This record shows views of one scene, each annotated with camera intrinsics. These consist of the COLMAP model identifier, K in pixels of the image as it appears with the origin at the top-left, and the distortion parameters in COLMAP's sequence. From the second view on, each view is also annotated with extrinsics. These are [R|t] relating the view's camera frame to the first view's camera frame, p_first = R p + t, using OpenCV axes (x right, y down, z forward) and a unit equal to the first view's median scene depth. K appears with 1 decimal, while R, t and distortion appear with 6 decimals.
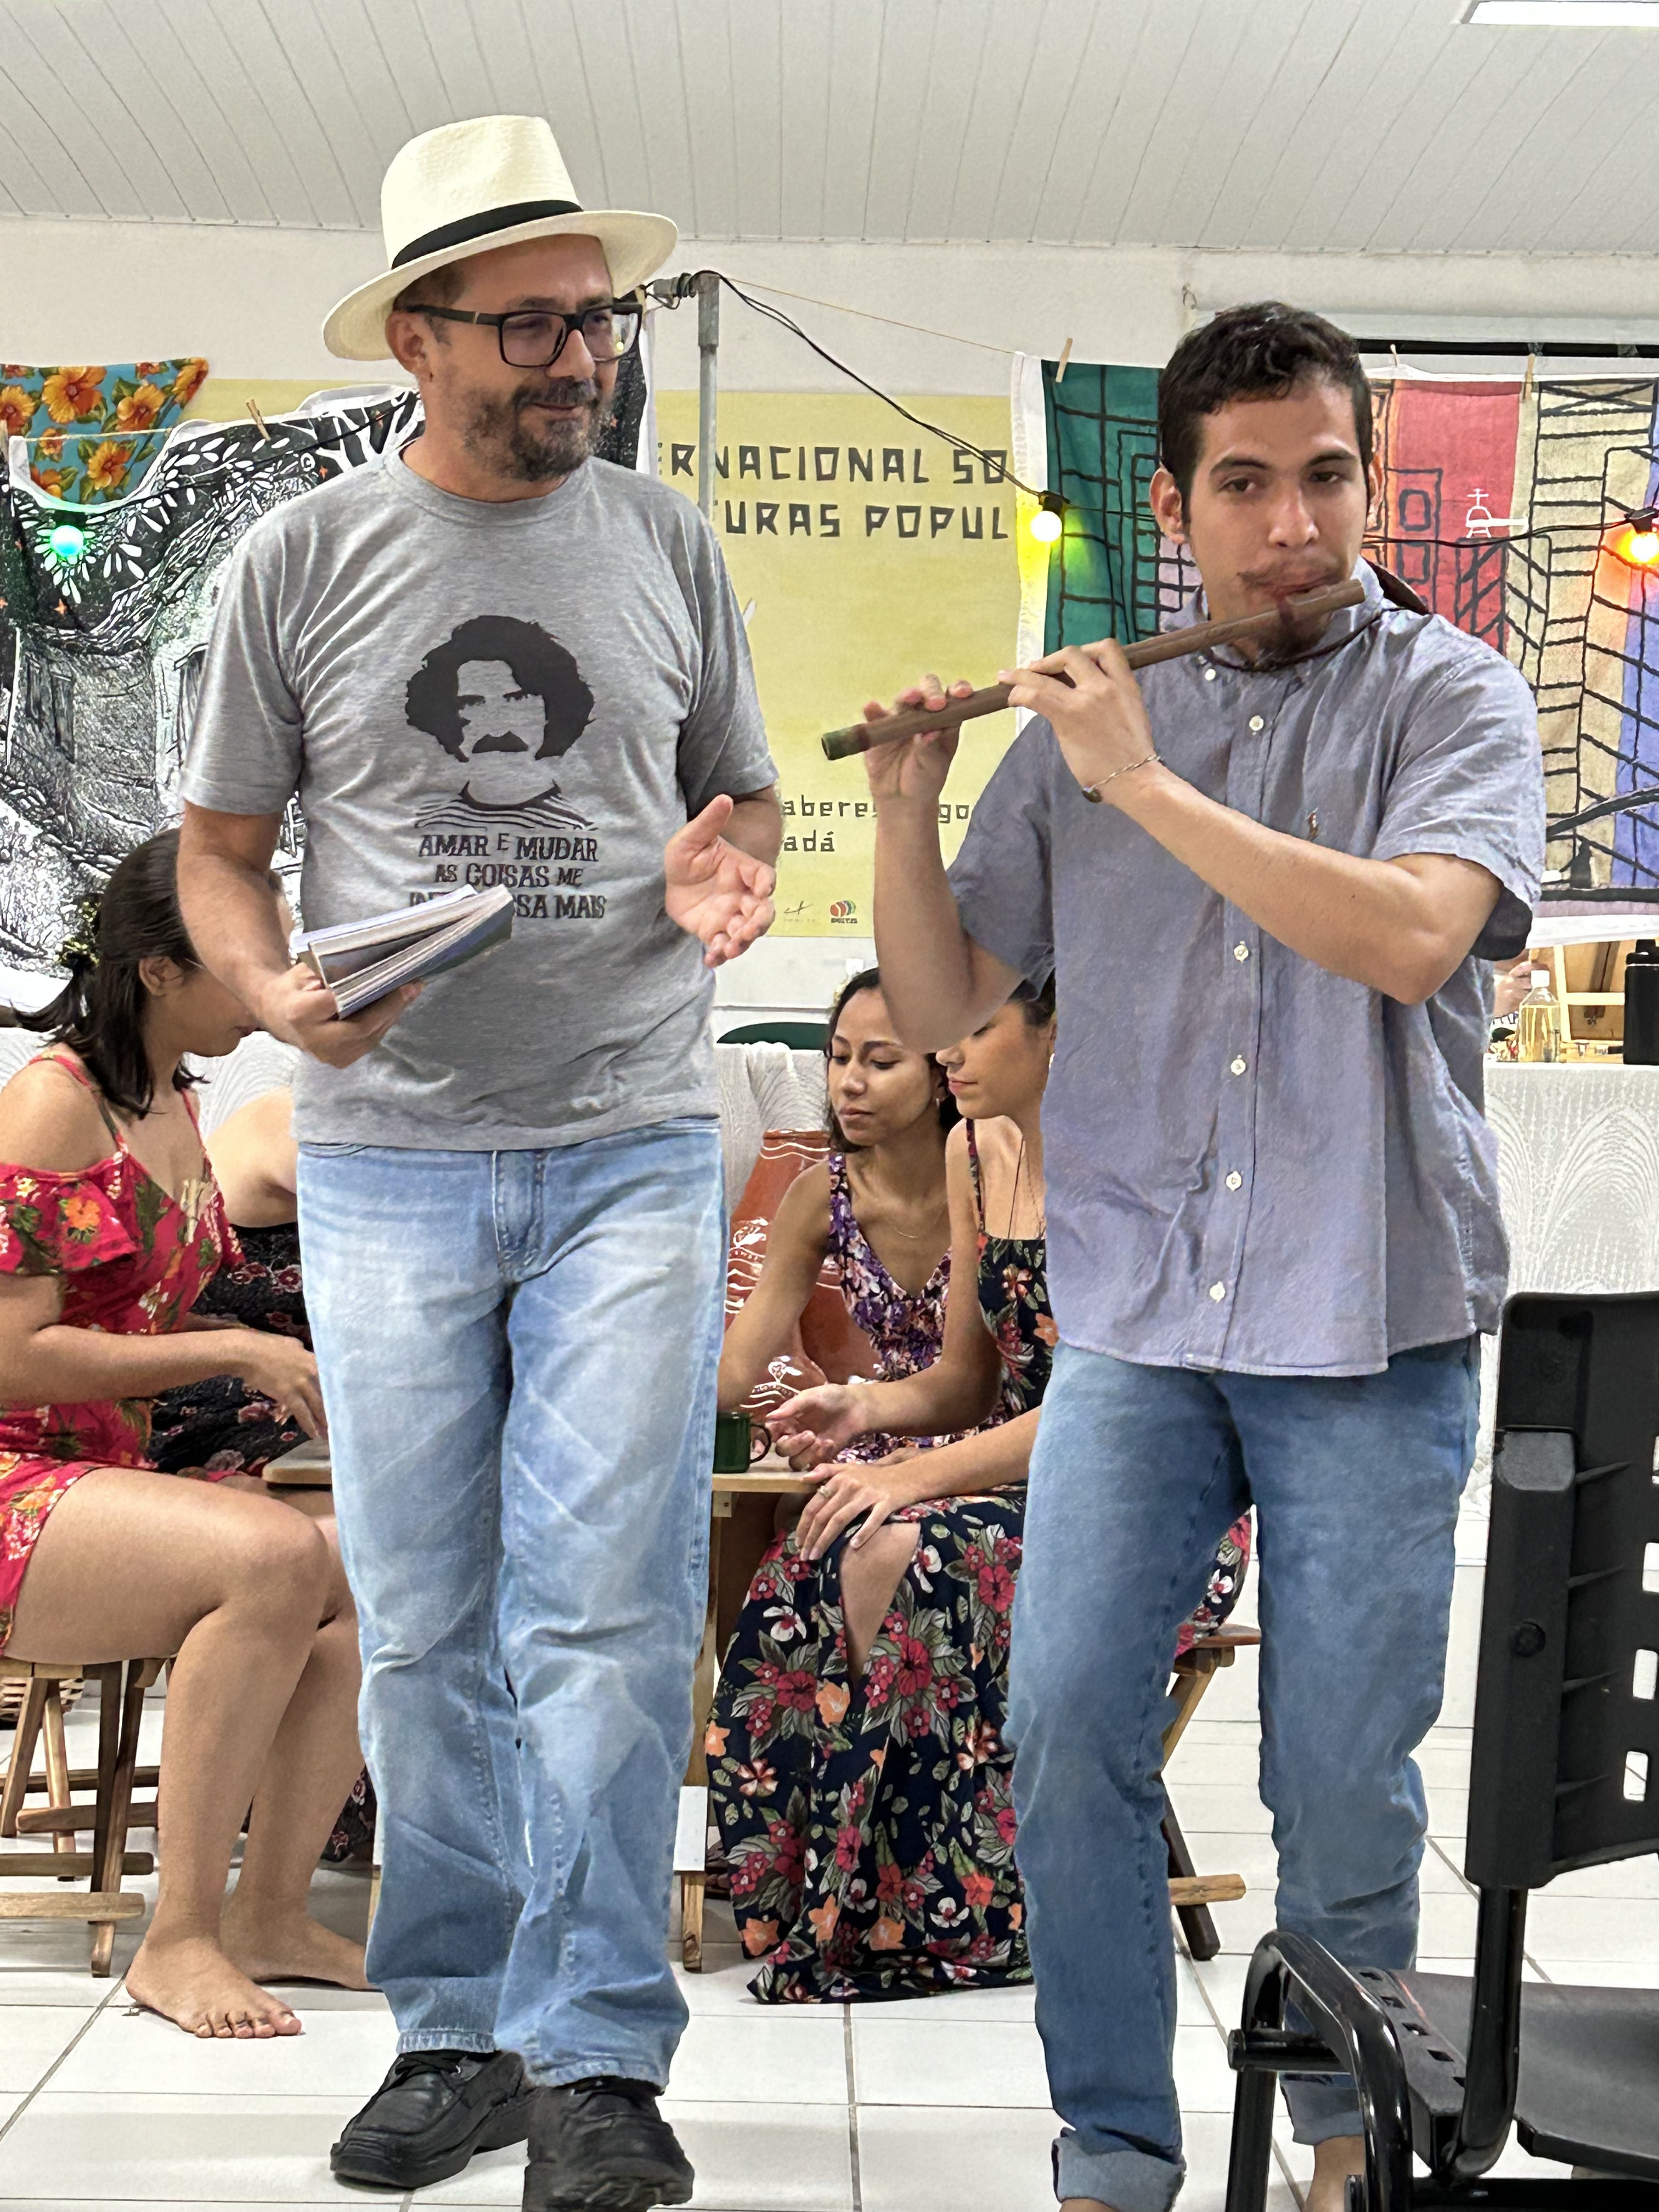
lens RADIAL K [[5340.1, 0, 819.9], [0, 5340.1, 1119.0], [0, 0, 1]] dist [0.348332, 0.000000]
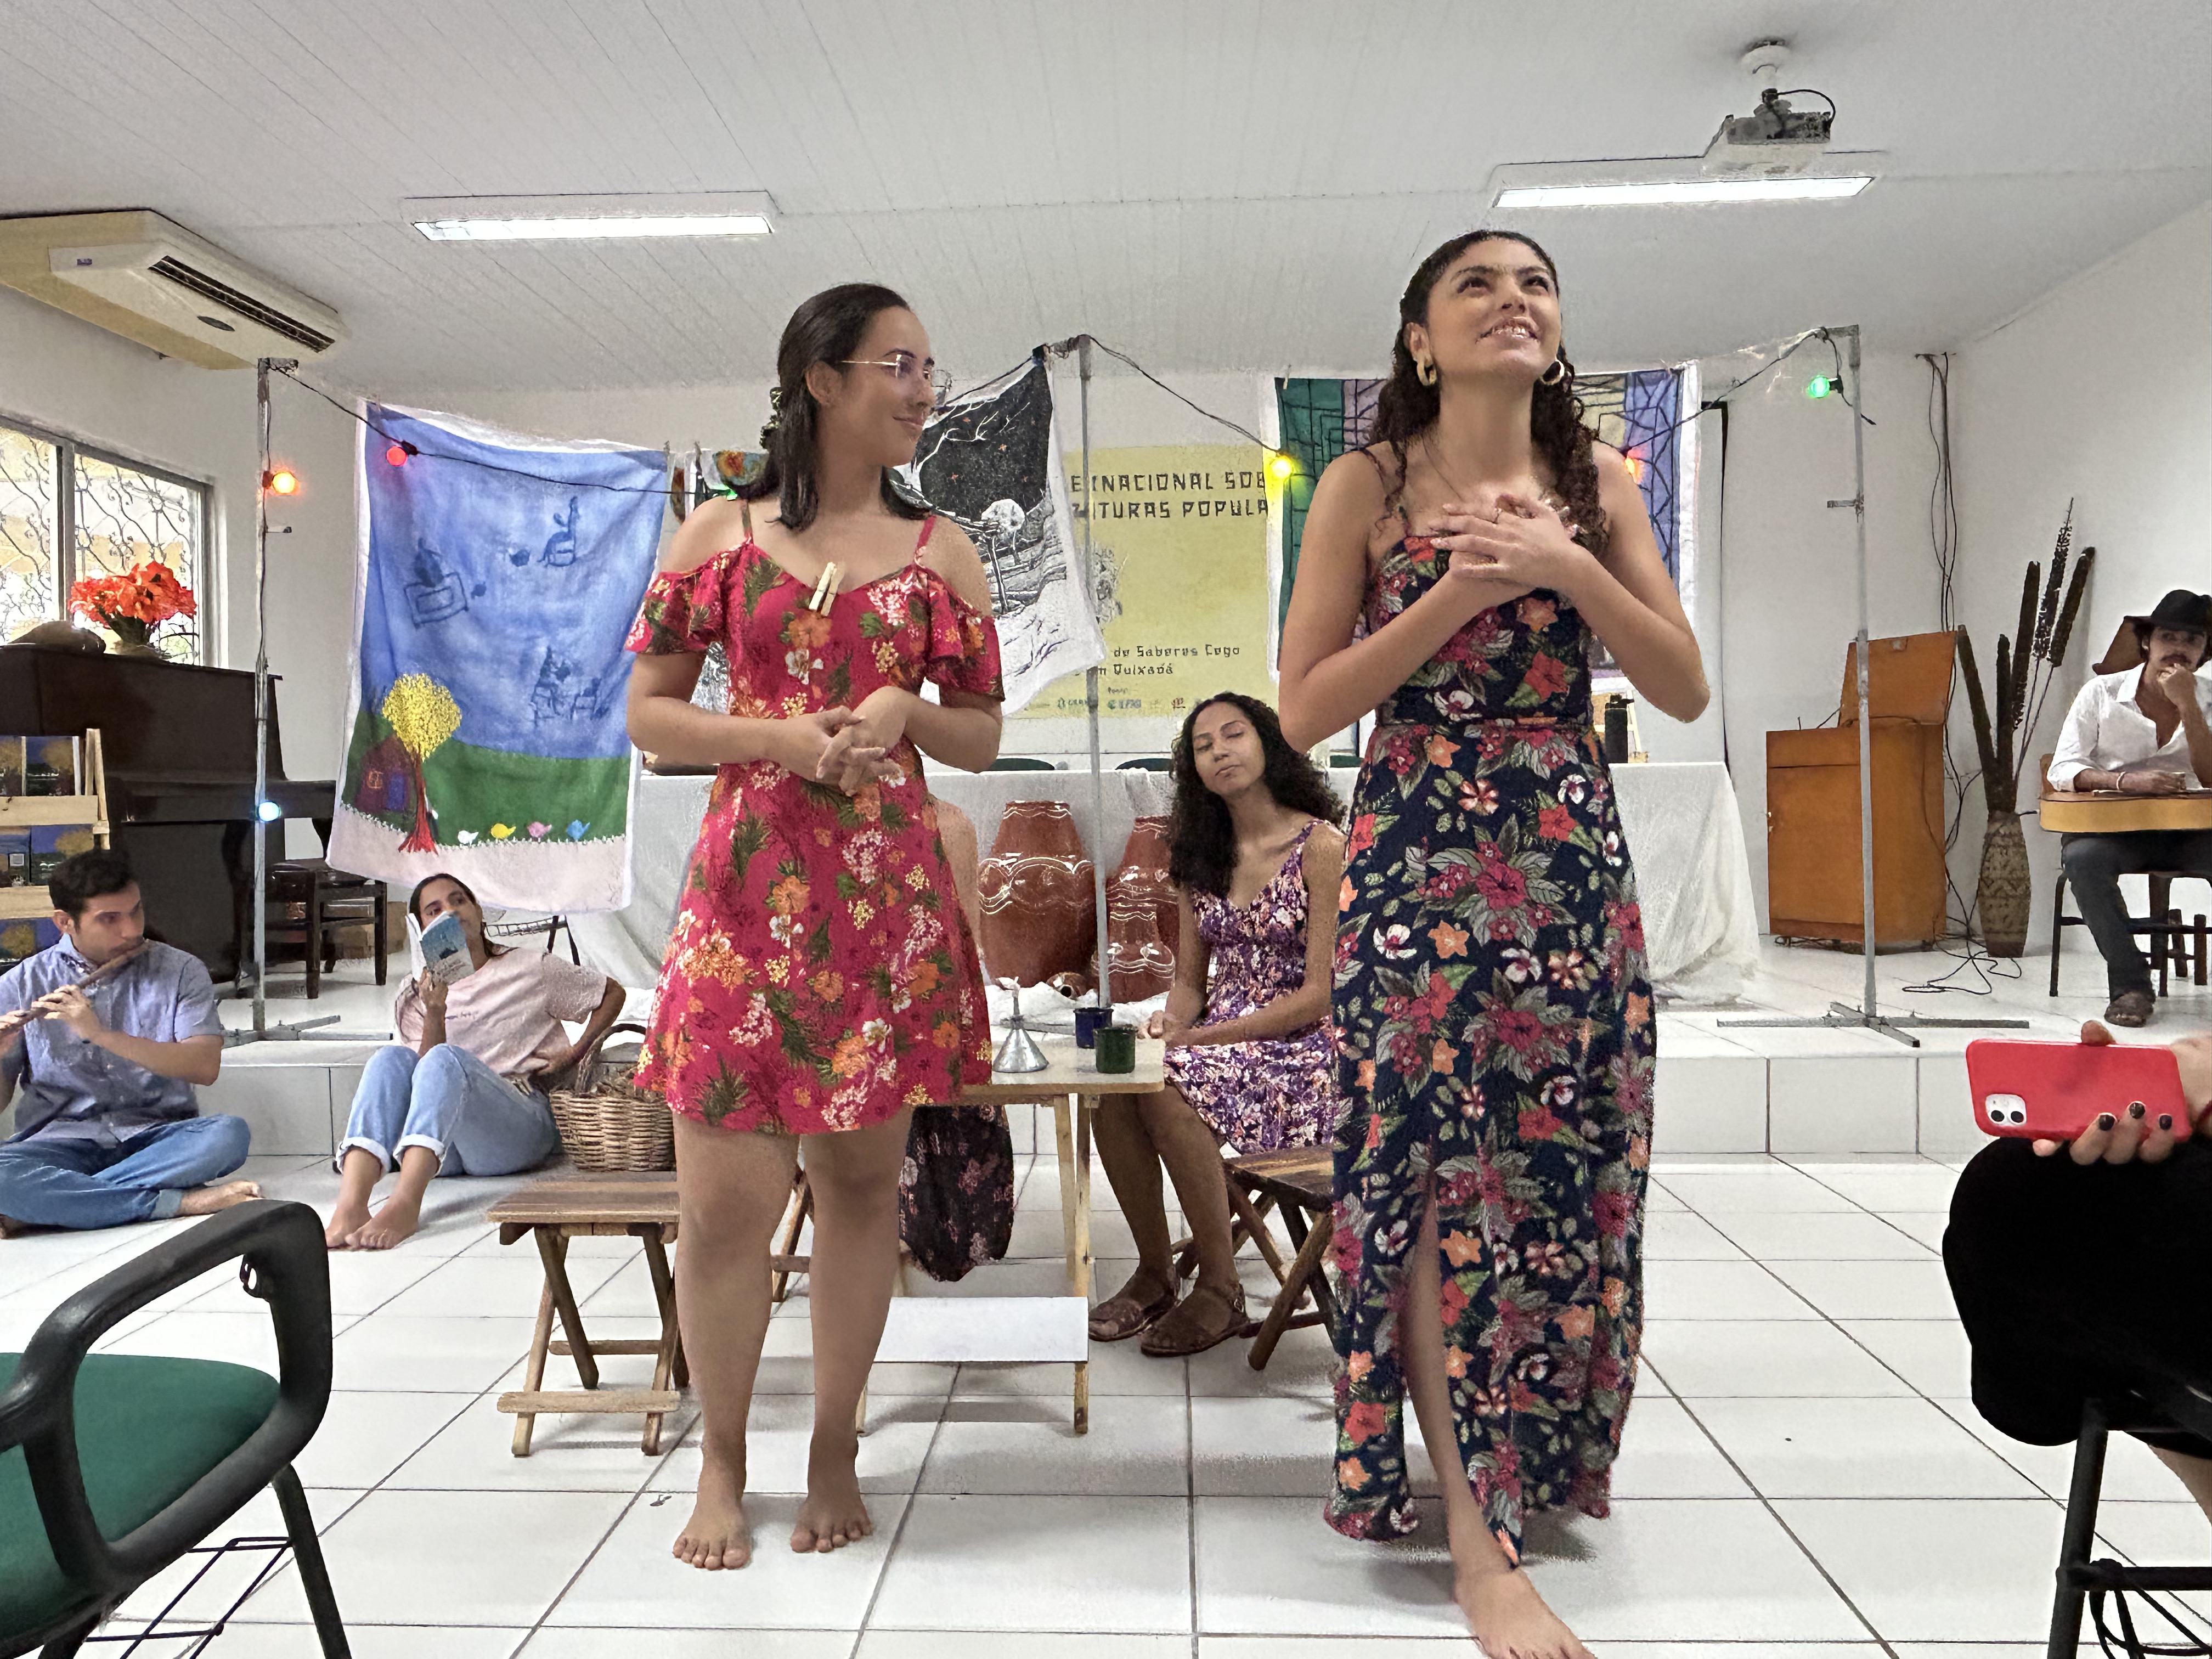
lens RADIAL K [[1667.6, 0, 1072.6], [0, 1667.6, 824.1], [0, 0, 1]] dist [0.100398, -0.001504]
pose [[0.996968, -0.035293, -0.069349, 0.008037], [0.036735, 0.999132, 0.019622, -0.007639], [0.068596, -0.022110, 0.997399, 0.441431]]
